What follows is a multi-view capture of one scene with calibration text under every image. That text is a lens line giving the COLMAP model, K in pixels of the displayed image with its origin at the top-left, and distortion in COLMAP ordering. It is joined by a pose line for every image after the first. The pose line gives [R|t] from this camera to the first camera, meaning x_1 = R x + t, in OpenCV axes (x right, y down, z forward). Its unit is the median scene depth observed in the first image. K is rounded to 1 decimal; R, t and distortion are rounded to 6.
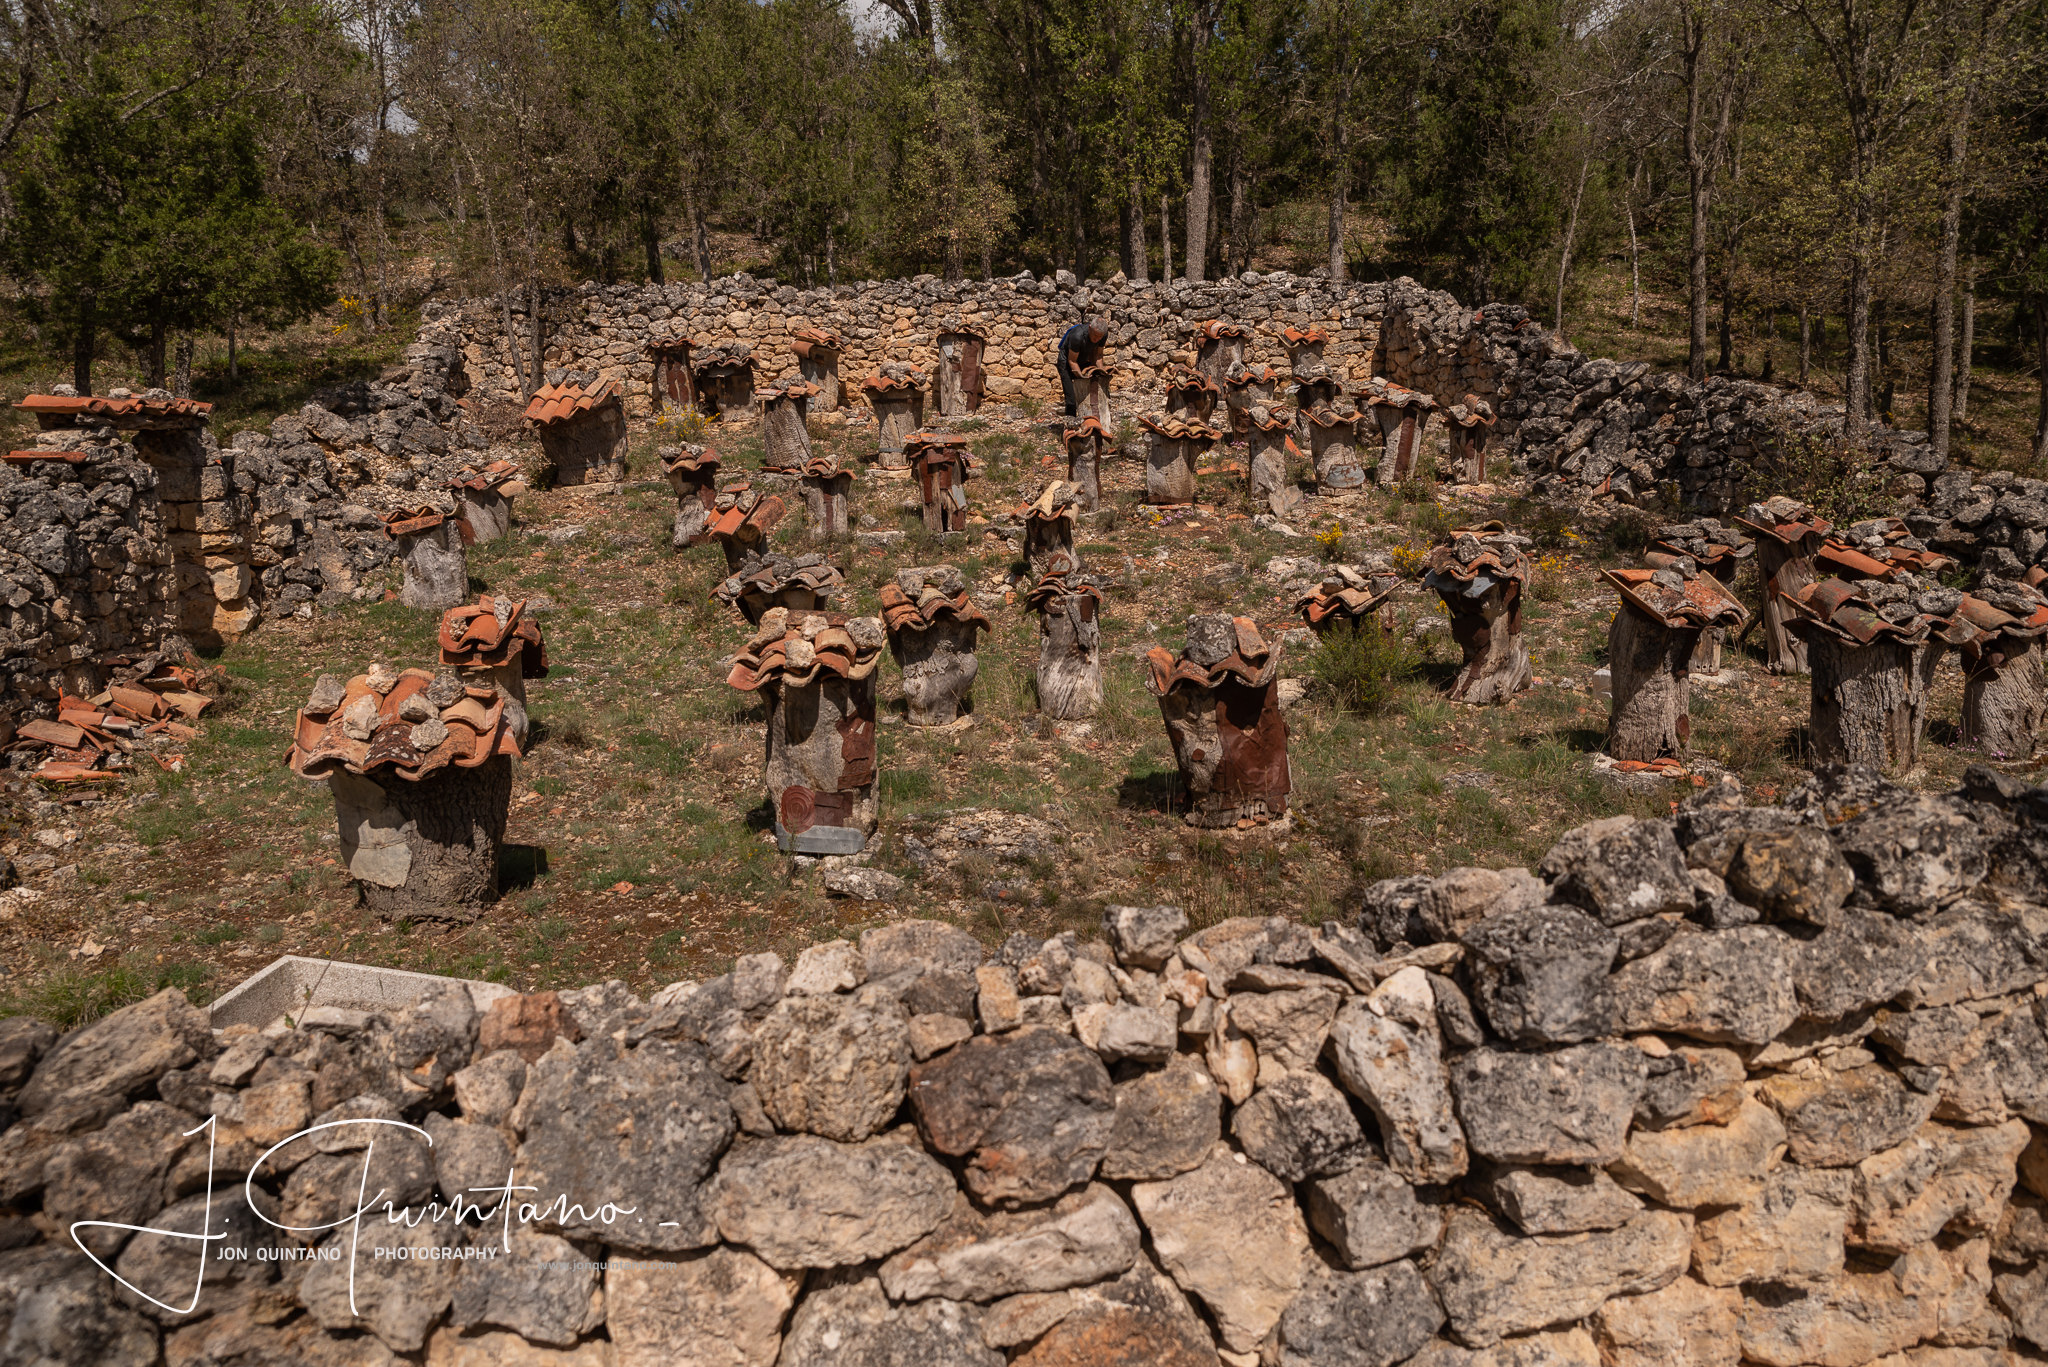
lens RADIAL K [[1418.4, 0, 1022.8], [0, 1418.4, 688.2], [0, 0, 1]] dist [-0.003362, 0.001613]
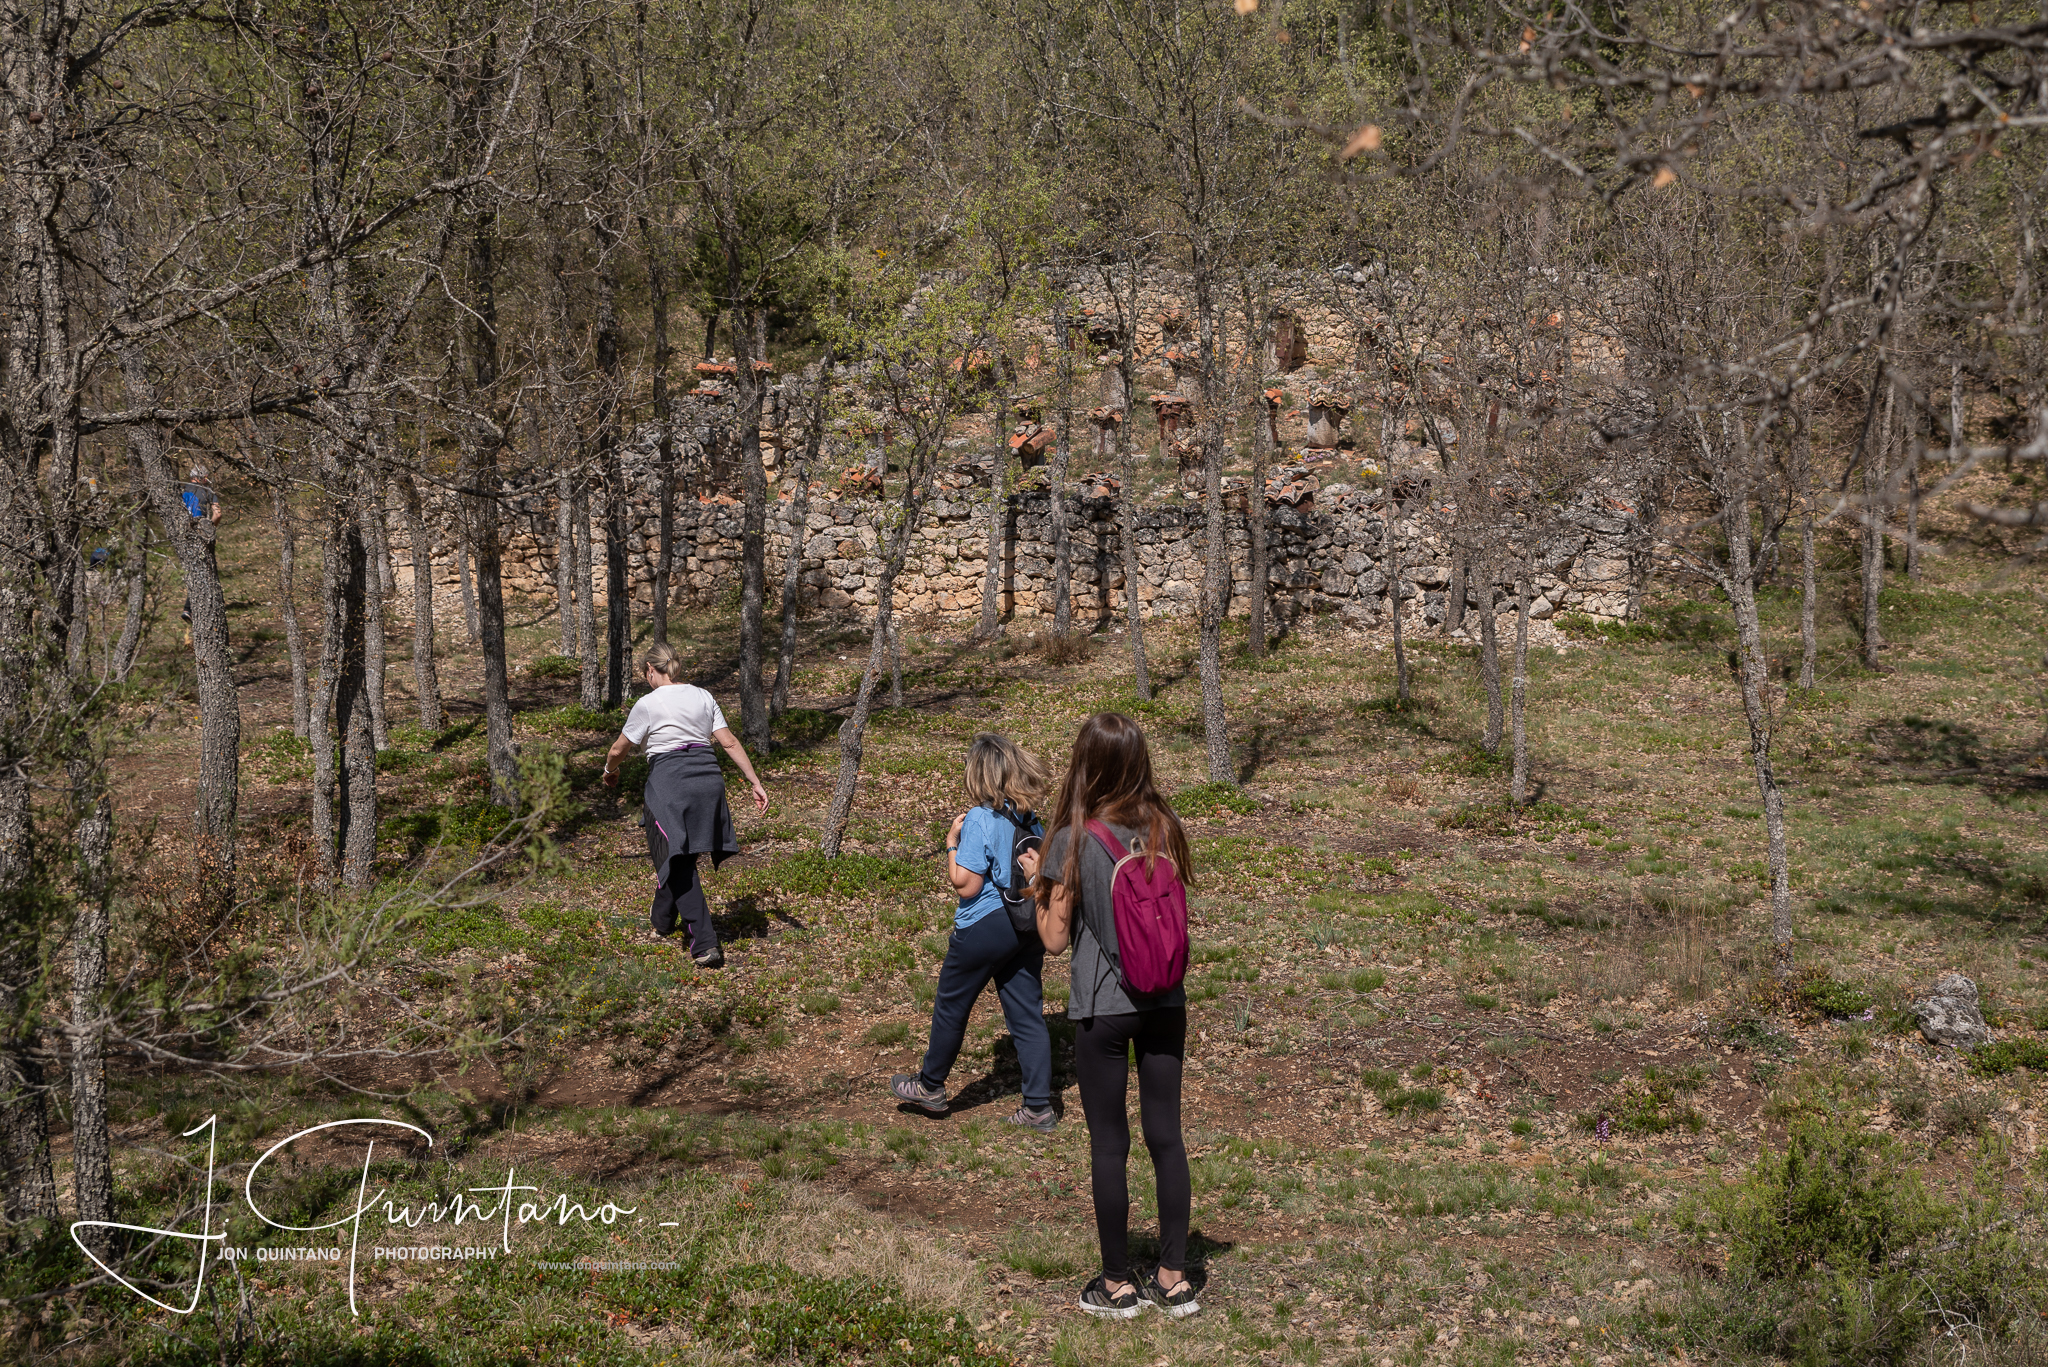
lens RADIAL K [[2249.9, 0, 1023.9], [0, 2249.9, 681.8], [0, 0, 1]] dist [0.011724, 0.000000]
pose [[0.916397, 0.102797, -0.386845, 0.927256], [-0.110077, 0.993917, 0.003356, 0.173540], [0.384837, 0.039507, 0.922138, -1.599897]]
